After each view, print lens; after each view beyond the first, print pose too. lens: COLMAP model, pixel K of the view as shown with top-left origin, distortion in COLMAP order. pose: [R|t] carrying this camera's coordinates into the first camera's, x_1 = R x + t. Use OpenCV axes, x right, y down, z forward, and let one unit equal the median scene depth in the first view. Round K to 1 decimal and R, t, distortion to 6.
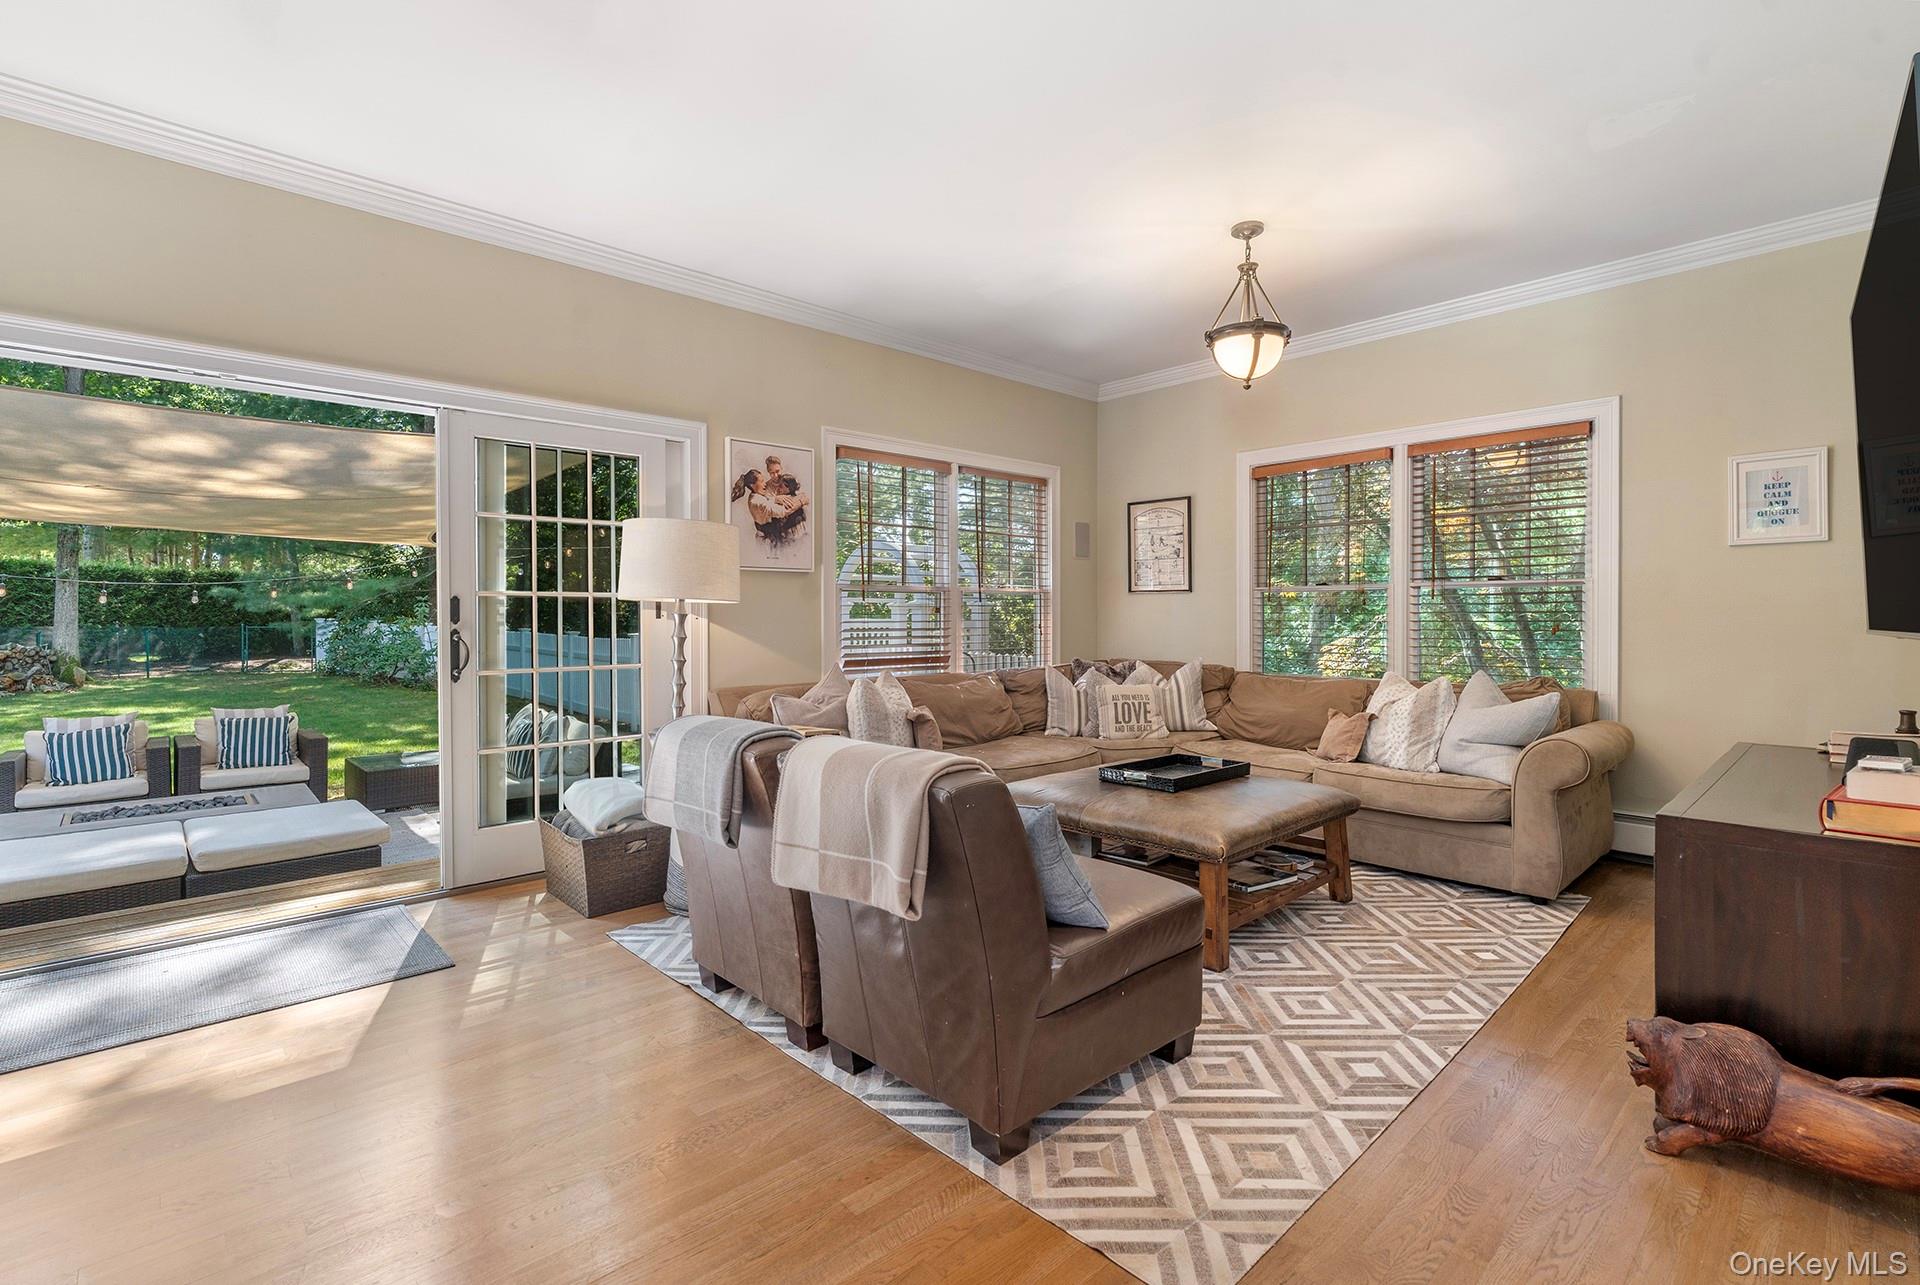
lens RADIAL K [[883.6, 0, 955.2], [0, 883.6, 624.3], [0, 0, 1]] dist [-0.005431, 0.000289]
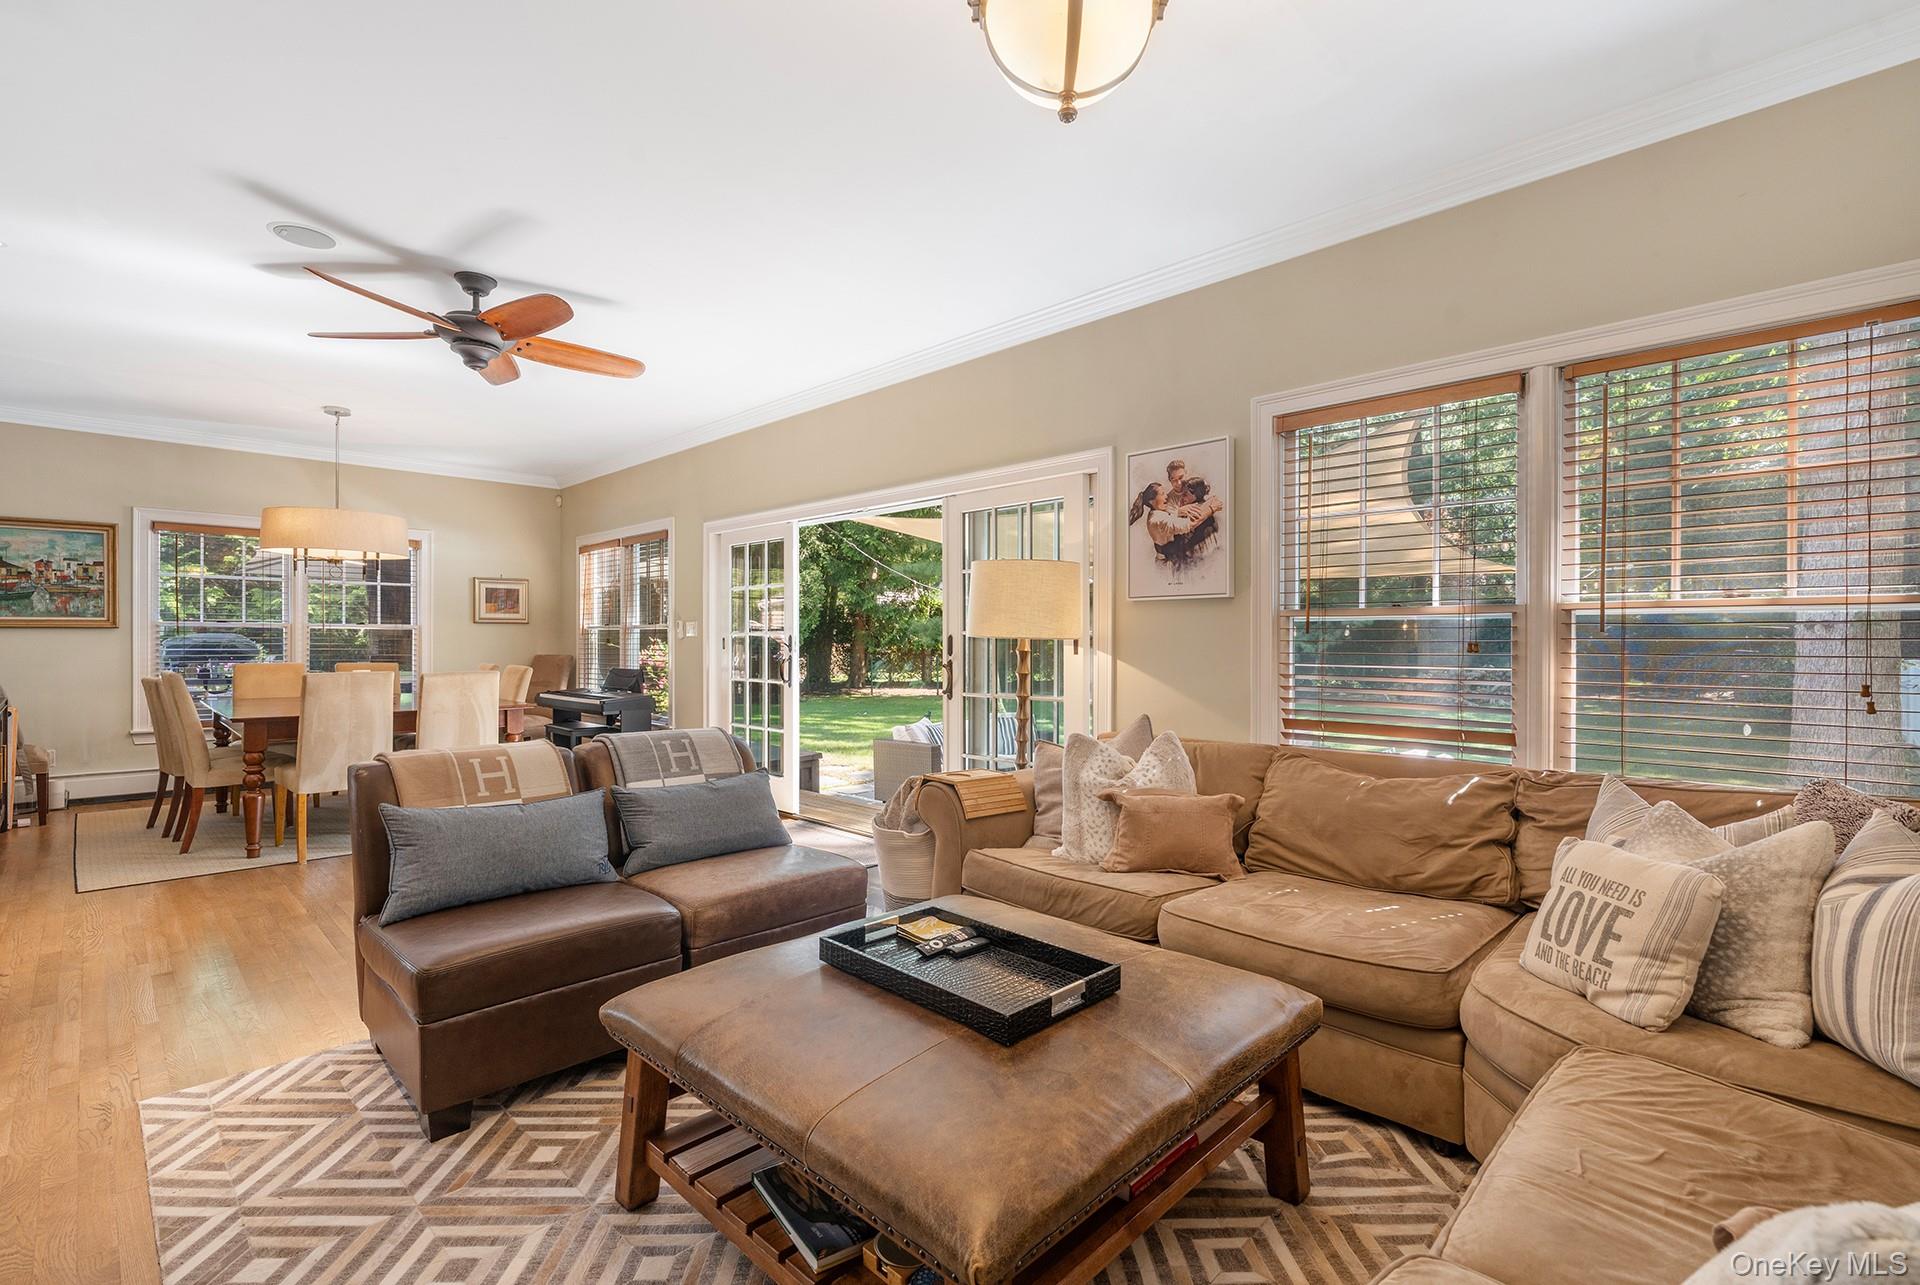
lens RADIAL K [[878.2, 0, 966.3], [0, 878.2, 641.7], [0, 0, 1]] dist [-0.003376, 0.000368]
pose [[0.031478, 0.001733, -0.999503, 0.656638], [-0.013566, 0.999907, 0.001306, -0.020604], [0.999412, 0.013518, 0.031499, 0.839580]]
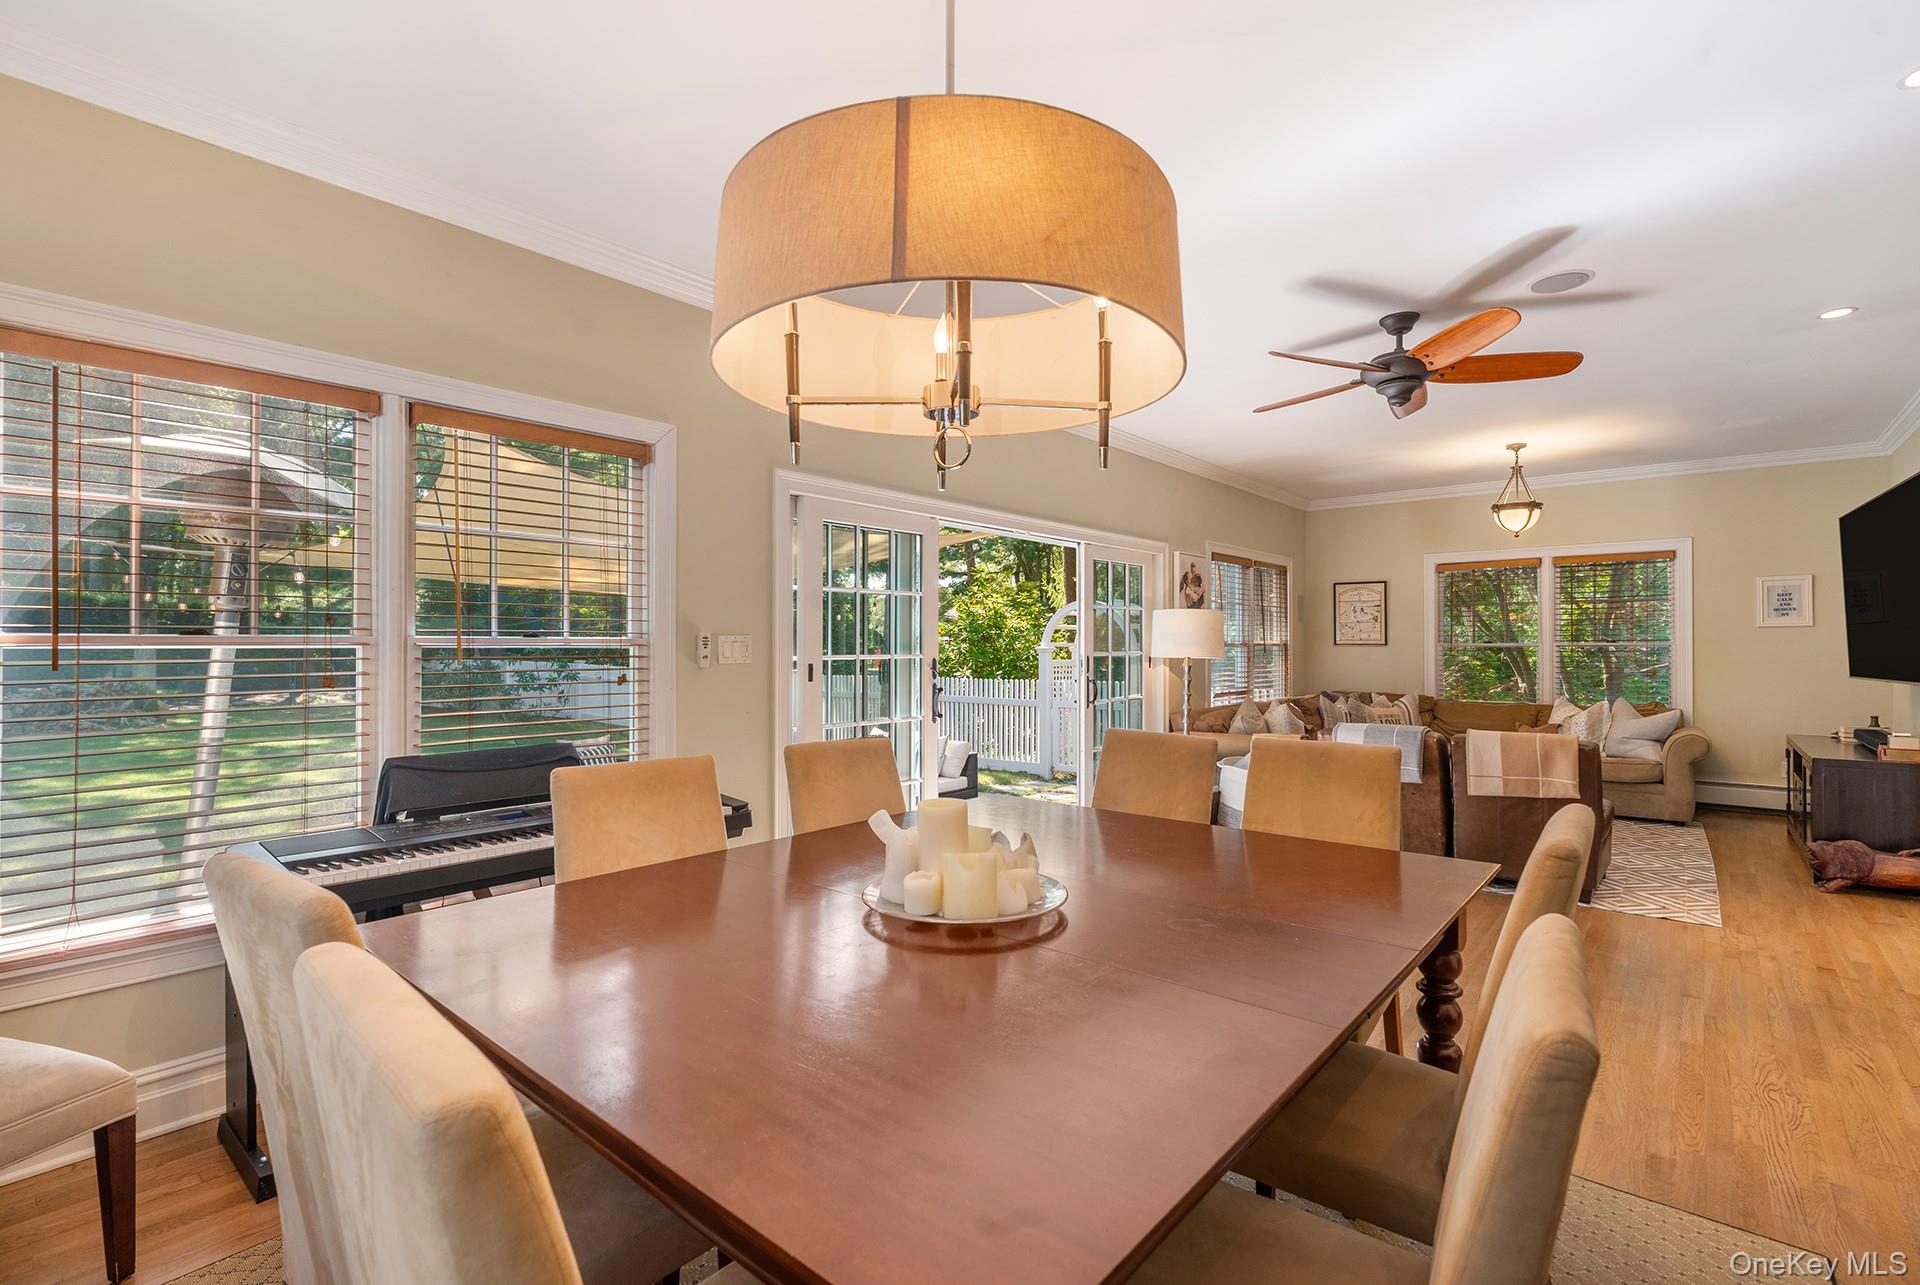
lens RADIAL K [[878.2, 0, 966.3], [0, 878.2, 641.7], [0, 0, 1]] dist [-0.003376, 0.000368]
pose [[0.992699, 0.002407, 0.120593, -0.848597], [-0.000786, 0.999909, -0.013486, -0.031698], [-0.120614, 0.013292, 0.992610, -0.520229]]
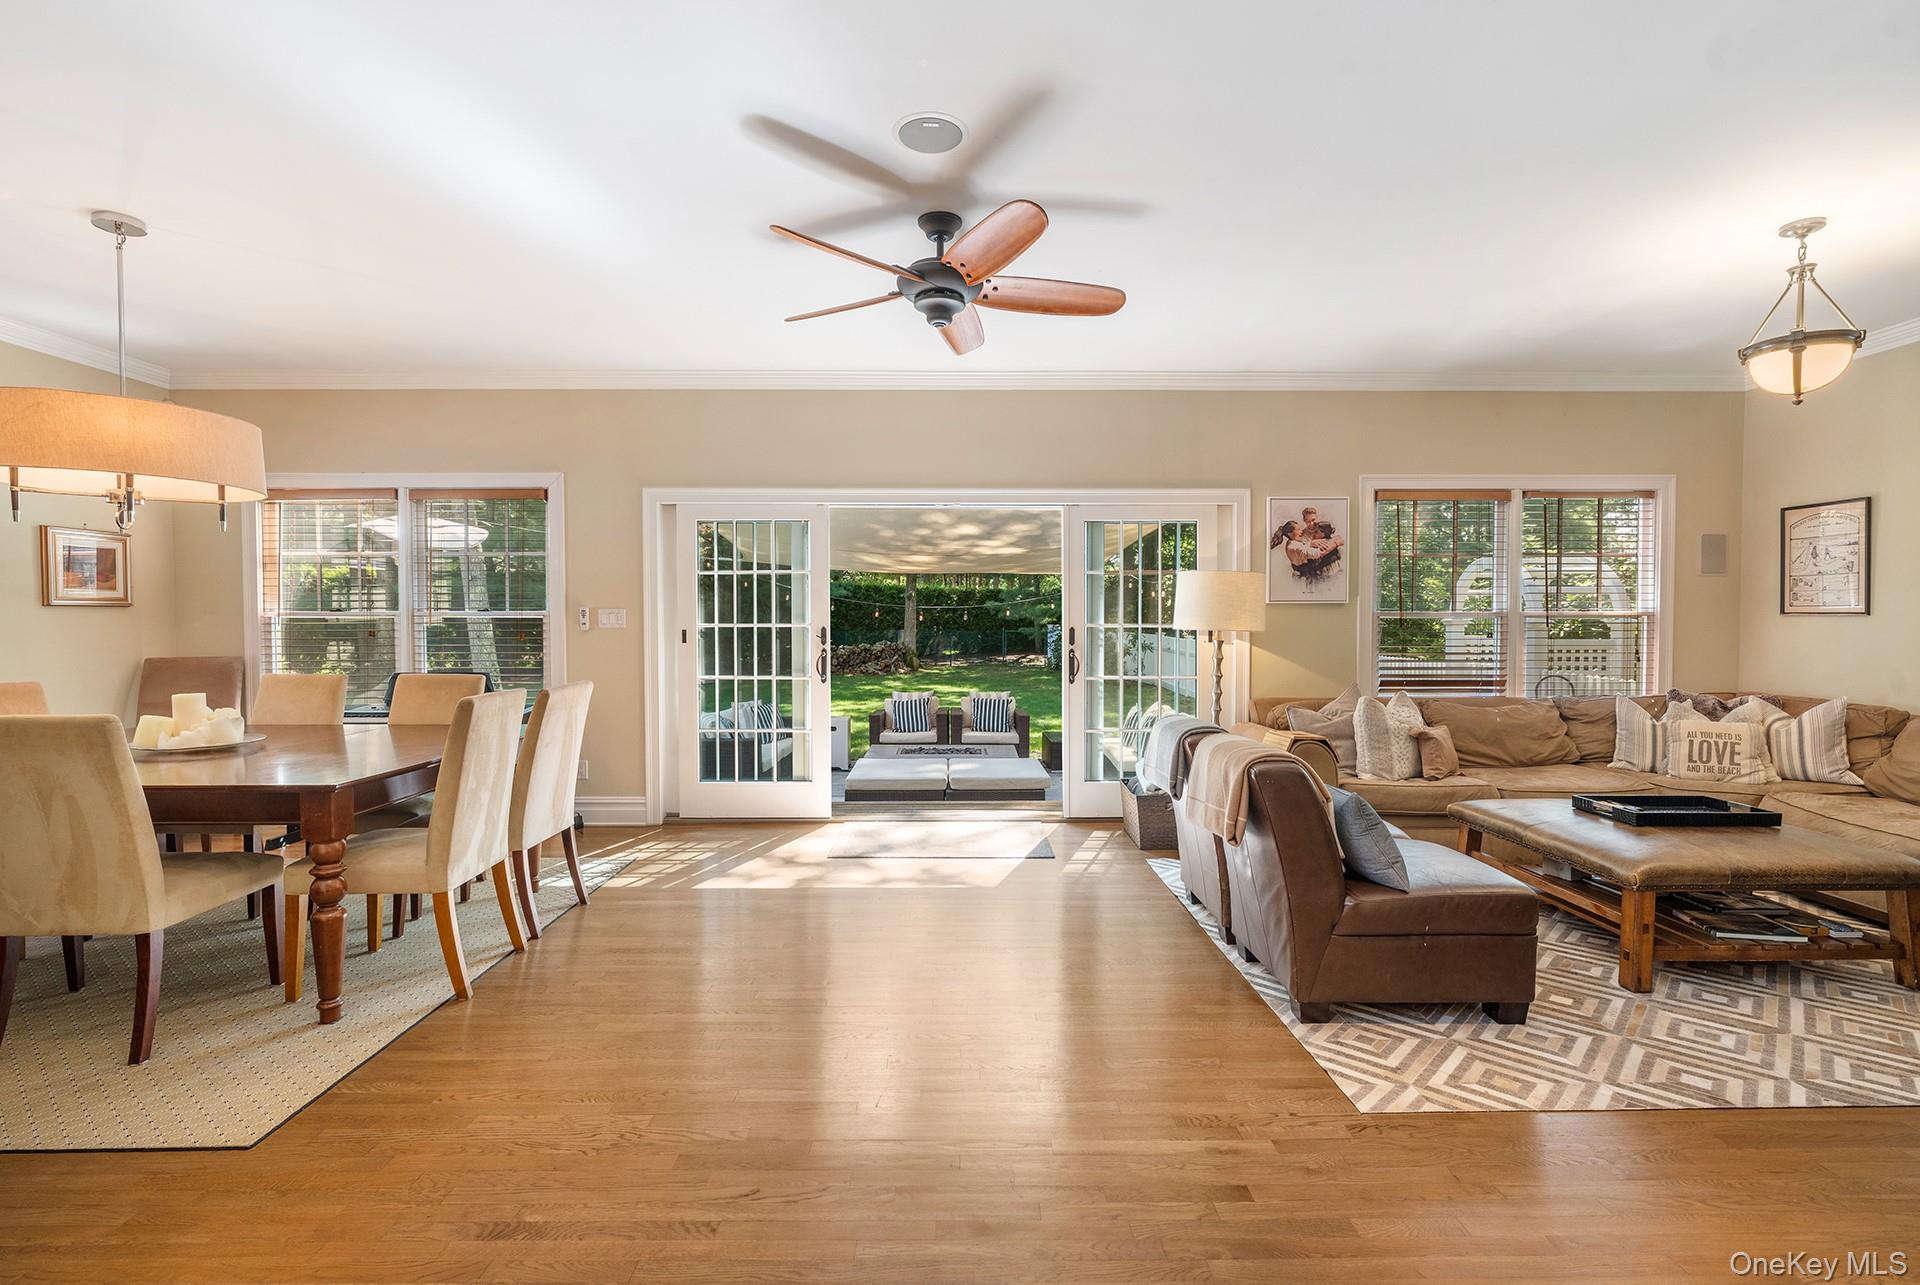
lens RADIAL K [[885.1, 0, 954.6], [0, 885.1, 646.0], [0, 0, 1]] dist [-0.004416, -0.000145]
pose [[0.734237, 0.021266, -0.678560, 0.278771], [-0.006814, 0.999690, 0.023956, -0.030206], [0.678859, -0.012966, 0.734154, -0.227533]]
